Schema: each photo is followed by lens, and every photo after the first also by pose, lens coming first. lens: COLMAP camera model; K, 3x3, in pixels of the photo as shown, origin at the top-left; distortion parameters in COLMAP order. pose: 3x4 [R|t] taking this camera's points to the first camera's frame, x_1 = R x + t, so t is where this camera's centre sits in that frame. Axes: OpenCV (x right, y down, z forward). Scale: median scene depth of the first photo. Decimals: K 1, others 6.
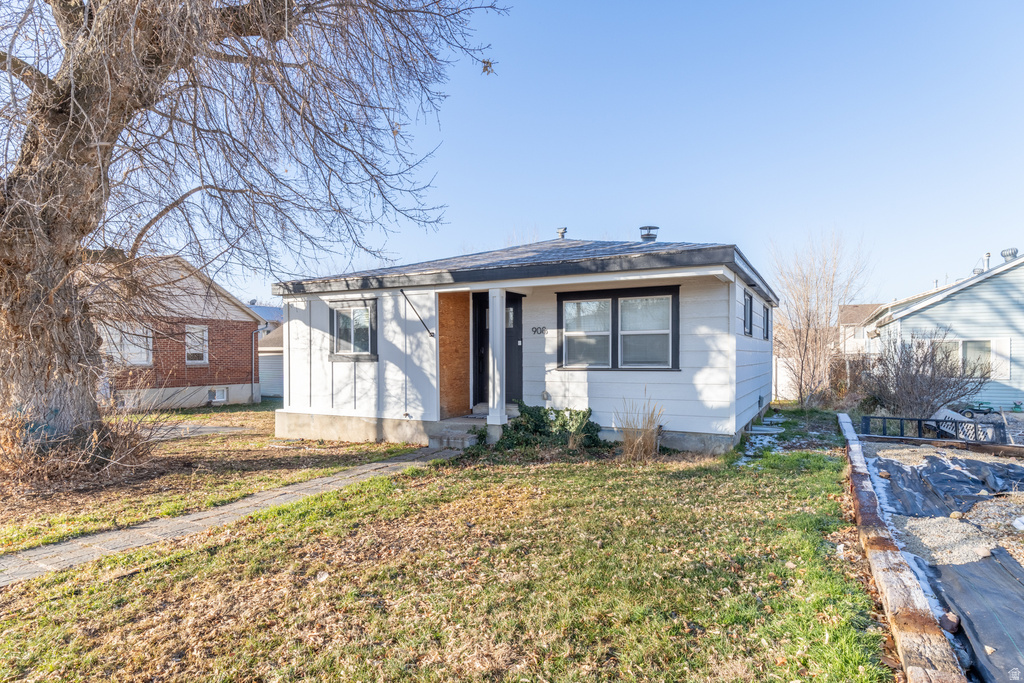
lens RADIAL K [[592.6, 0, 512.0], [0, 592.6, 341.5], [0, 0, 1]] dist [0.000170, 0.000084]
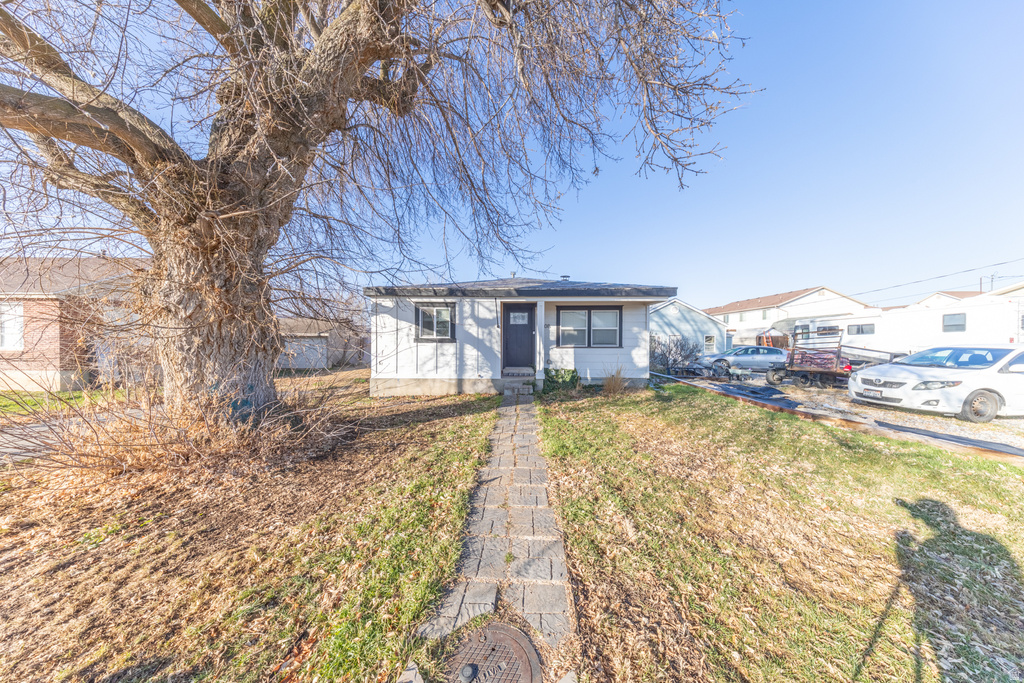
lens RADIAL K [[294.3, 0, 511.6], [0, 294.3, 343.7], [0, 0, 1]] dist [0.010880, -0.002516]
pose [[0.896245, 0.002128, 0.443554, -0.452523], [-0.016047, 0.999489, 0.027627, 0.011560], [-0.443268, -0.031878, 0.895822, 0.241756]]
